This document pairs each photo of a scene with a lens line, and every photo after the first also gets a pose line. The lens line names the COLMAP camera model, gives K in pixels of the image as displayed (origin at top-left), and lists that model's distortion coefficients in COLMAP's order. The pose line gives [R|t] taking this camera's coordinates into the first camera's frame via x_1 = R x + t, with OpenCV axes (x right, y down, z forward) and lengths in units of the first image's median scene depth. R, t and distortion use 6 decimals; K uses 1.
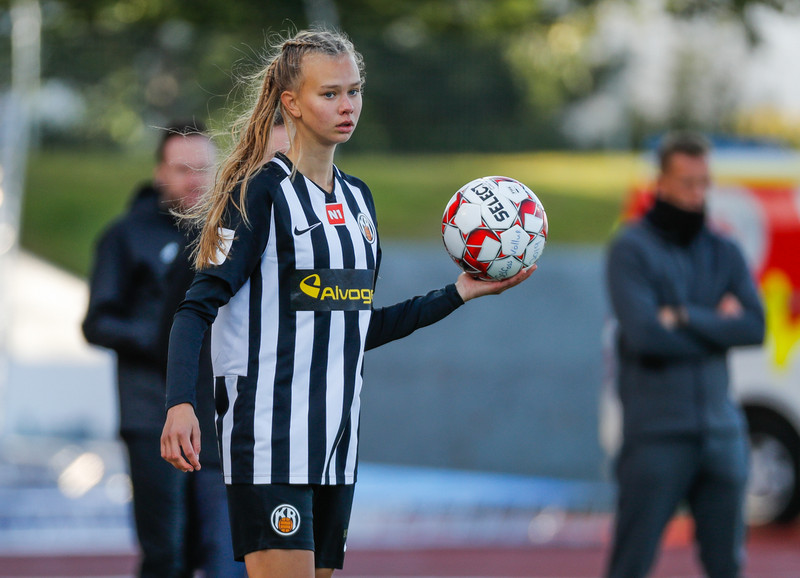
lens RADIAL K [[3075.3, 0, 399.8], [0, 3075.3, 288.6], [0, 0, 1]] dist [-0.925101, 0.000000]
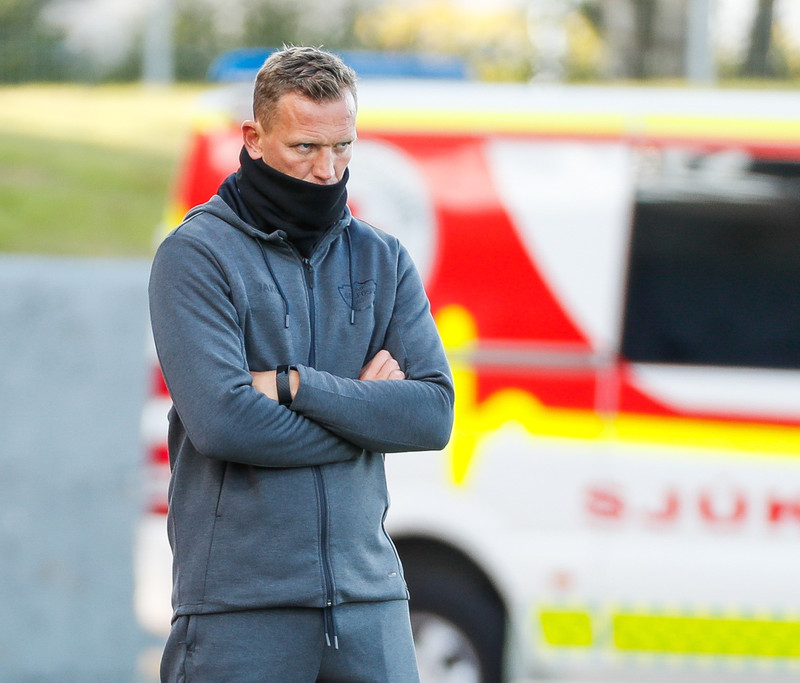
lens RADIAL K [[3069.5, 0, 400.2], [0, 3069.5, 341.4], [0, 0, 1]] dist [0.229626, 0.000000]
pose [[0.991810, 0.014175, 0.126929, 0.041861], [-0.019365, 0.999022, 0.039747, -0.020822], [-0.126242, -0.041879, 0.991115, 0.455671]]
